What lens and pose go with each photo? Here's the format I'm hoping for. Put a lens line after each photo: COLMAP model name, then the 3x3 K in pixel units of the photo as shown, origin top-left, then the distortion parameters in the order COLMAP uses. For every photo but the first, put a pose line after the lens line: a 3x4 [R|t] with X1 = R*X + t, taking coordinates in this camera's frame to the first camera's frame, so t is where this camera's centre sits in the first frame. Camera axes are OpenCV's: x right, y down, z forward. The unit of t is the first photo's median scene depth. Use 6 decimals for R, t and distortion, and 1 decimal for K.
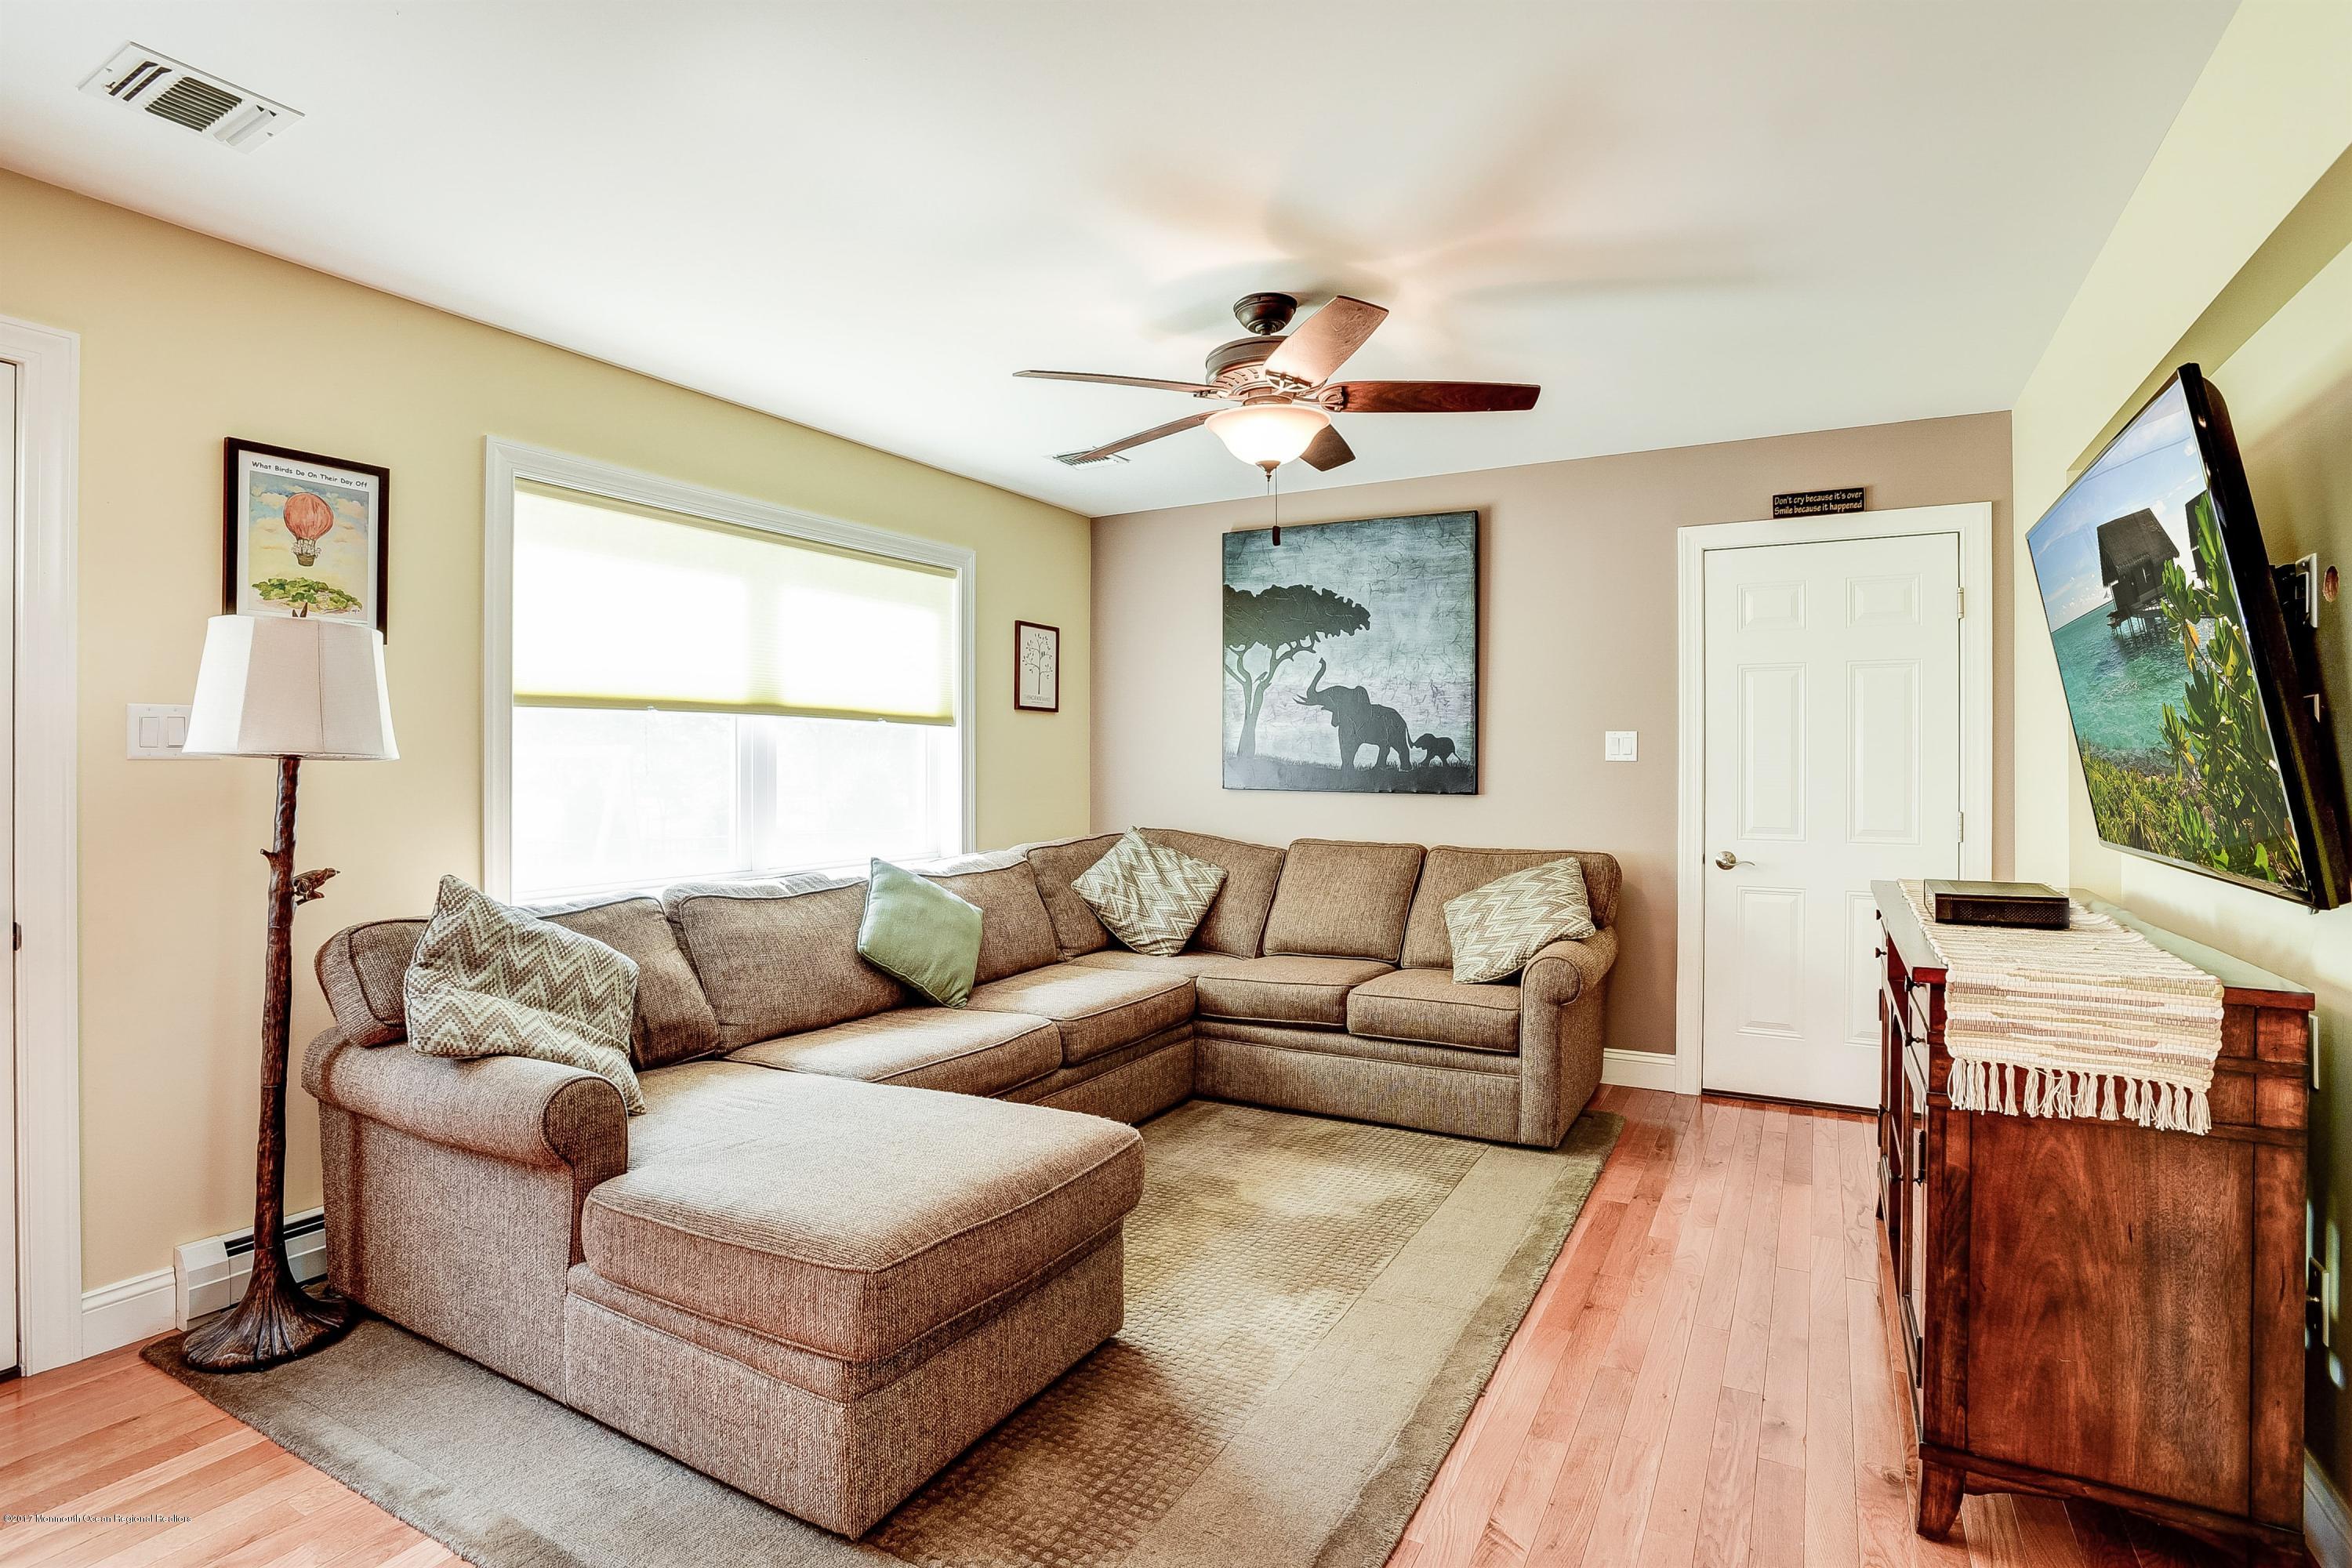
lens RADIAL K [[1151.9, 0, 1175.2], [0, 1151.9, 774.9], [0, 0, 1]] dist [-0.082304, 0.036733]
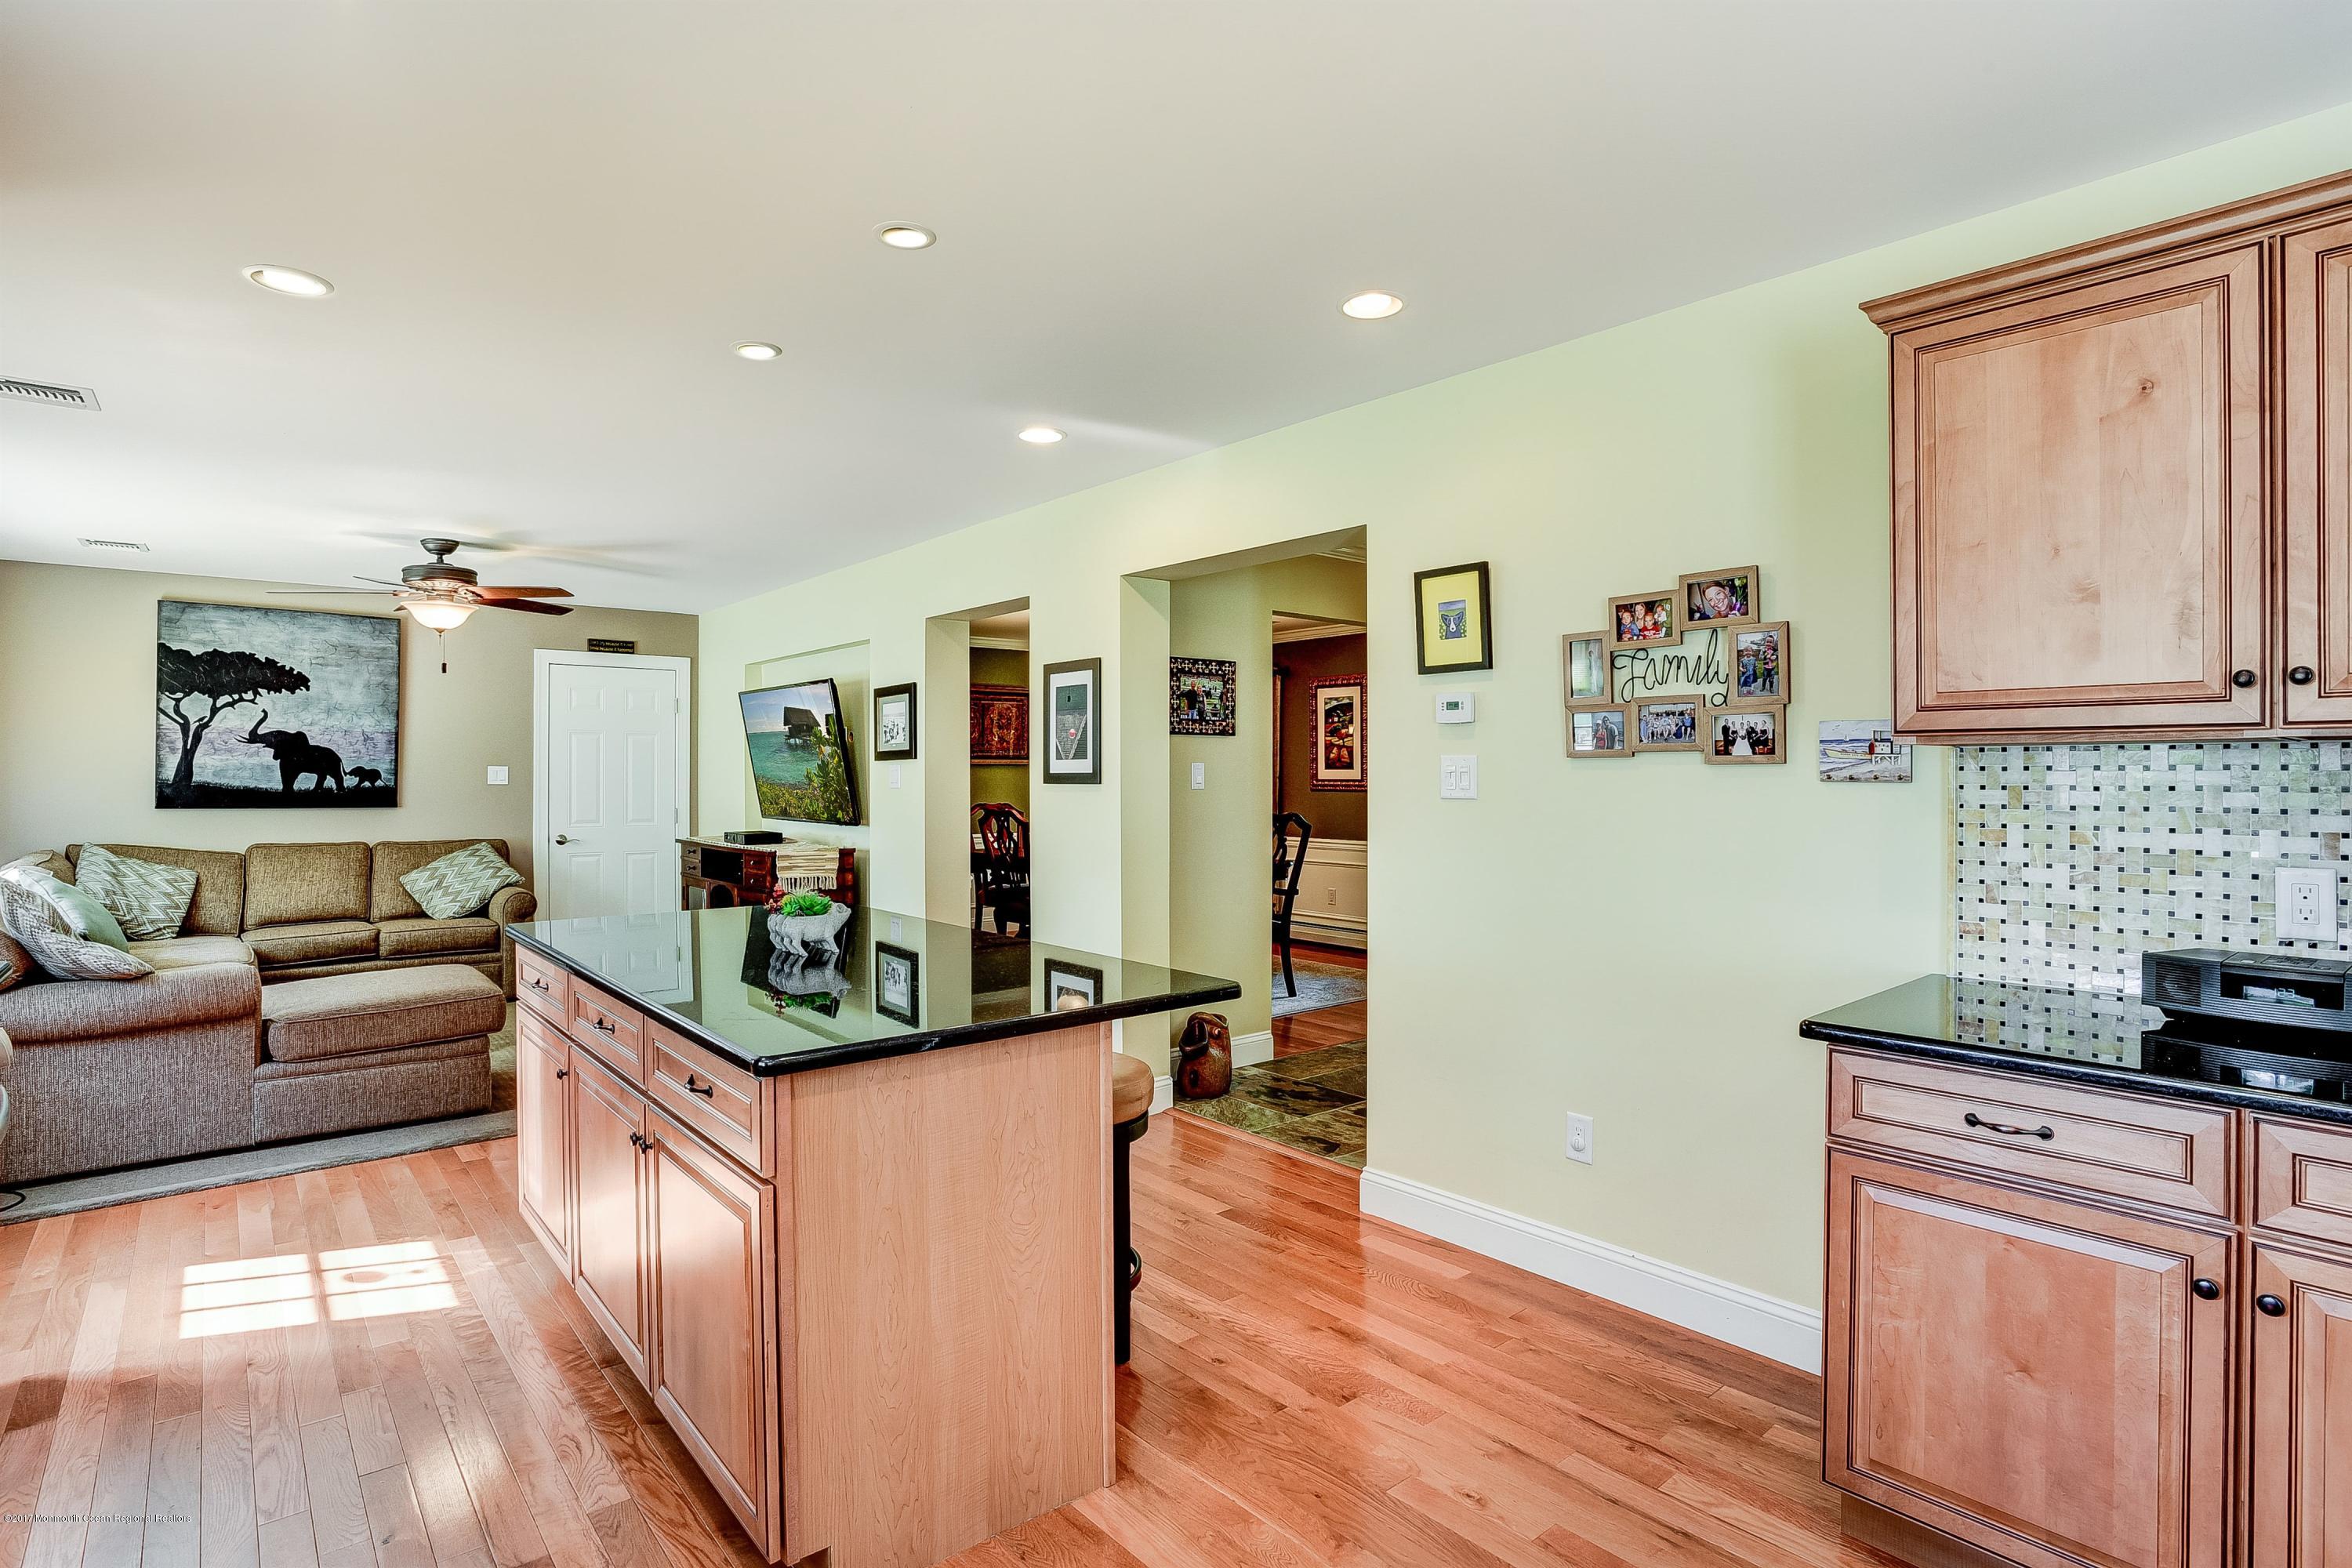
lens RADIAL K [[1180.0, 0, 1173.8], [0, 1180.0, 779.5], [0, 0, 1]] dist [-0.065205, 0.031699]
pose [[0.353284, -0.006146, 0.935496, -0.790389], [0.009521, 0.999950, 0.002974, -0.013618], [-0.935468, 0.007856, 0.353324, -0.490077]]
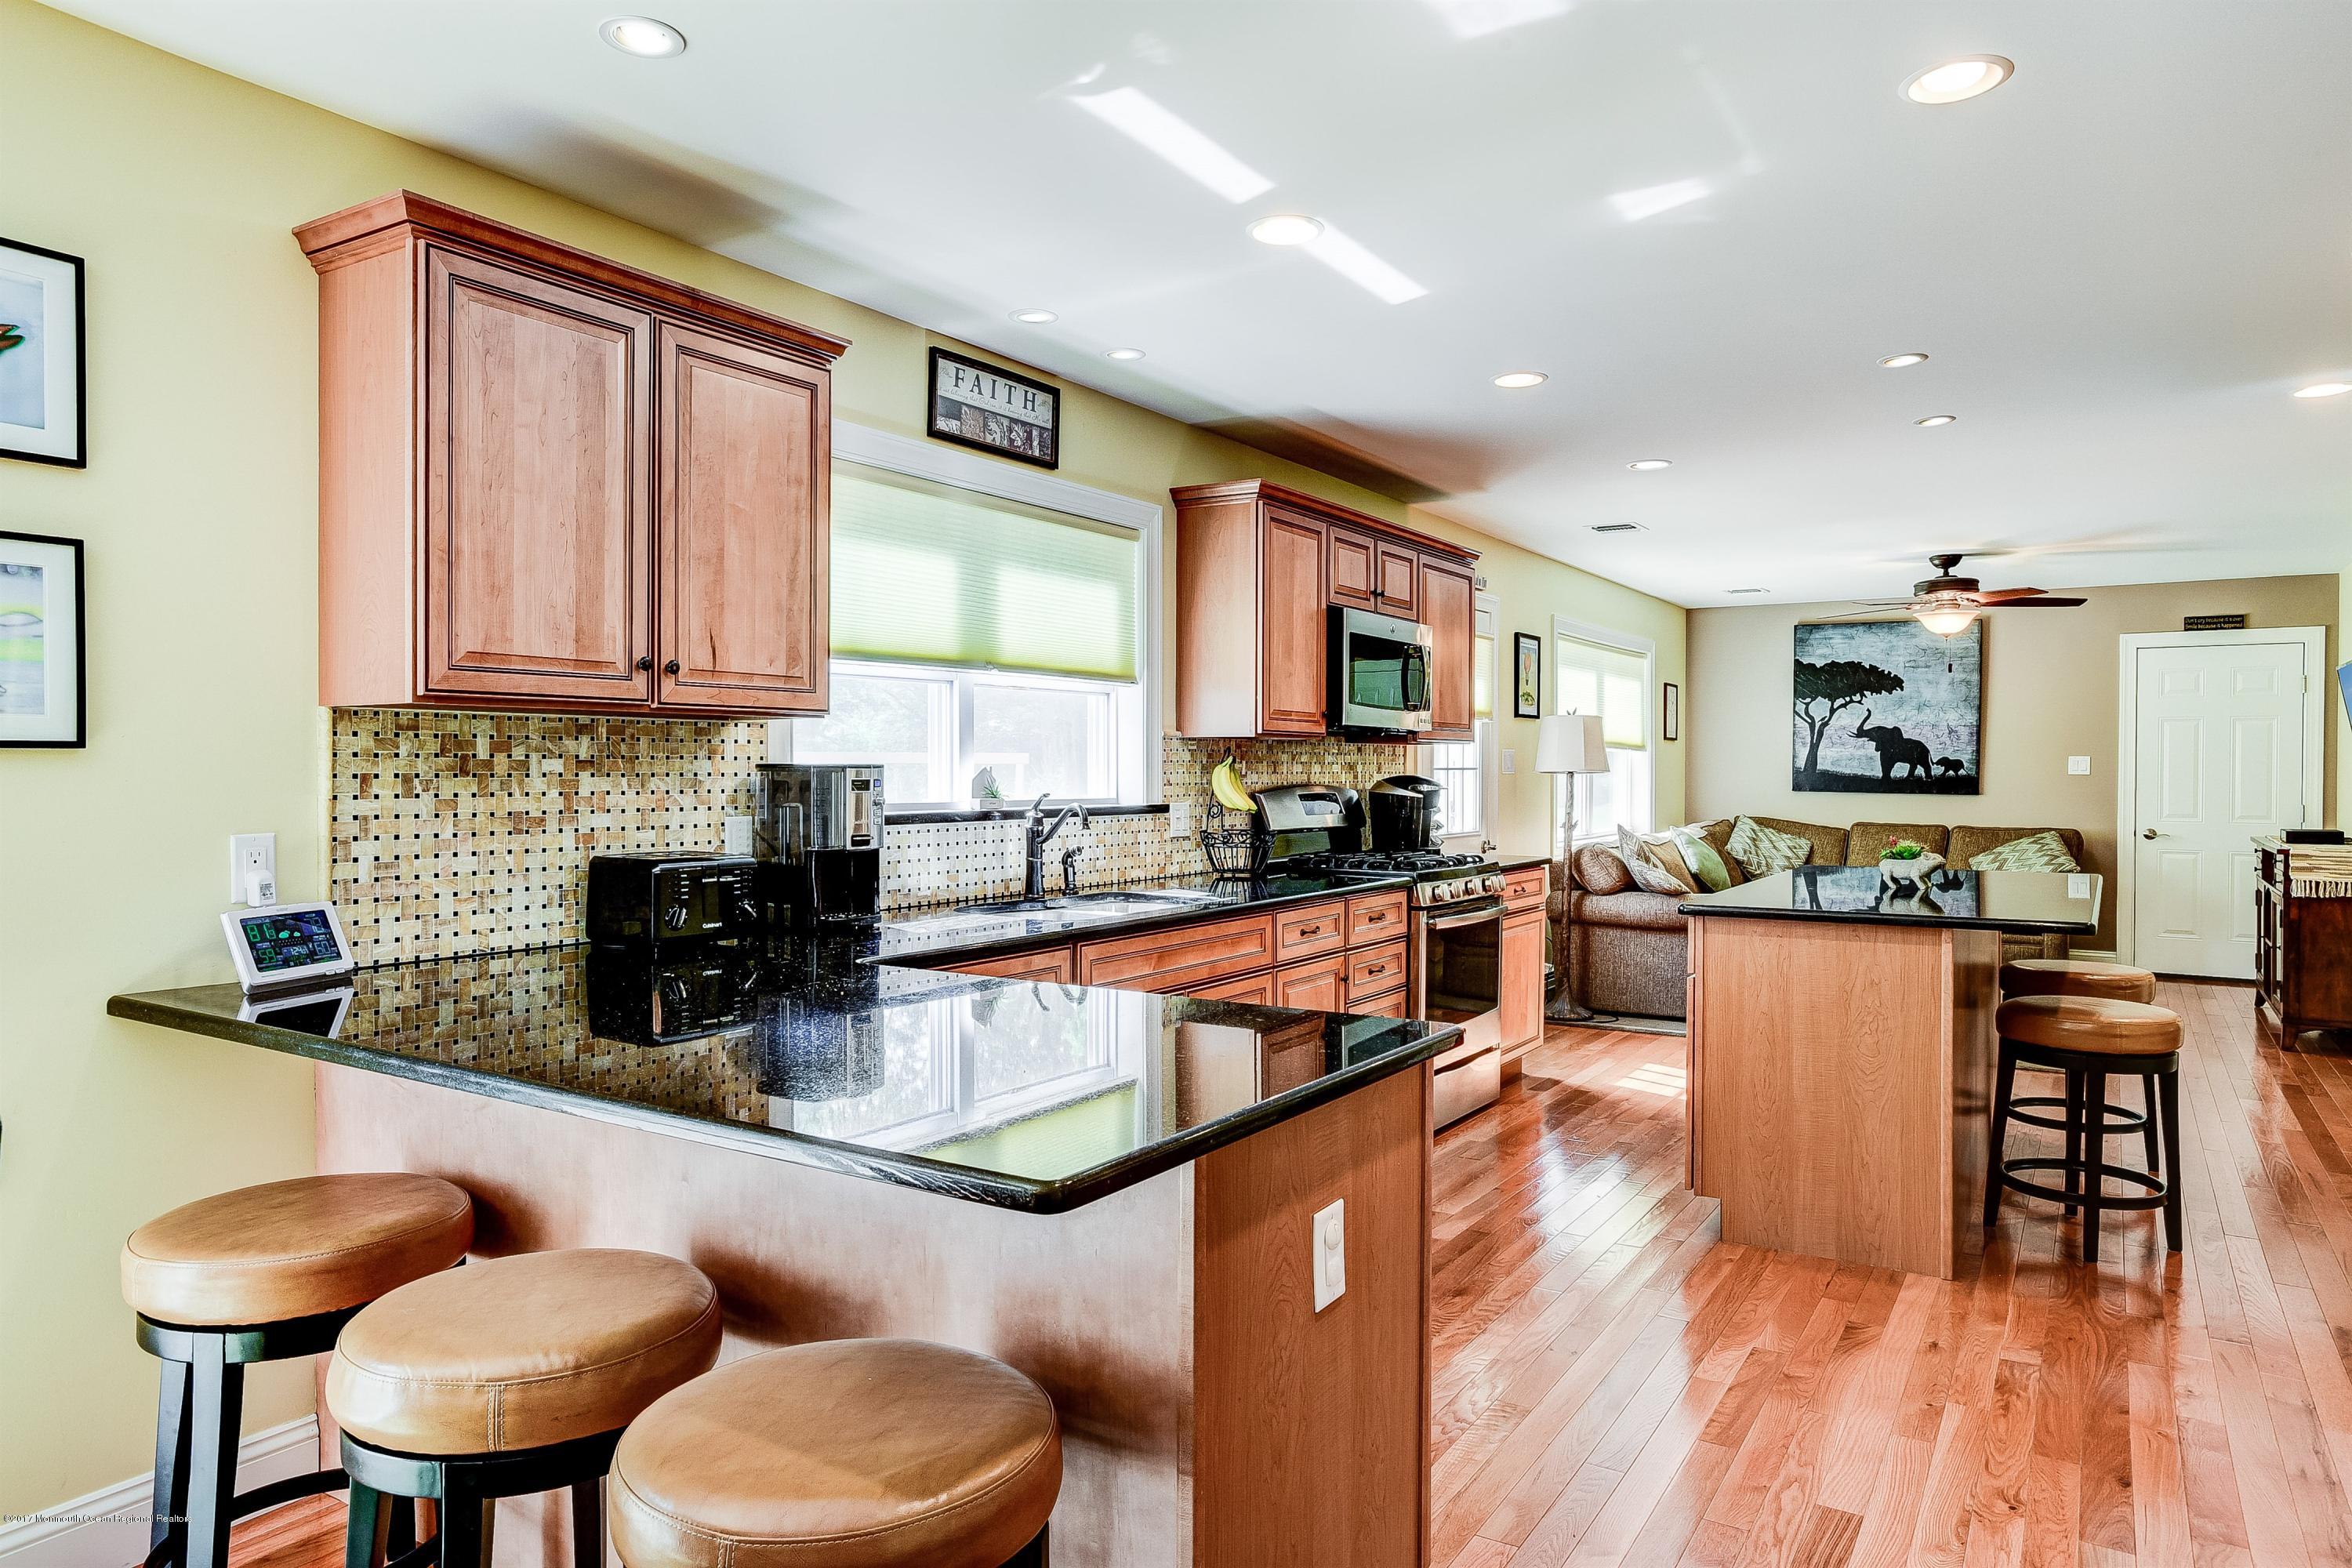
lens RADIAL K [[1451.0, 0, 1169.4], [0, 1451.0, 782.9], [0, 0, 1]] dist [-0.040757, 0.037965]
pose [[0.997749, 0.003366, -0.066980, -0.734785], [-0.003347, 0.999994, 0.000394, 0.003693], [0.066981, -0.000169, 0.997754, -1.092012]]
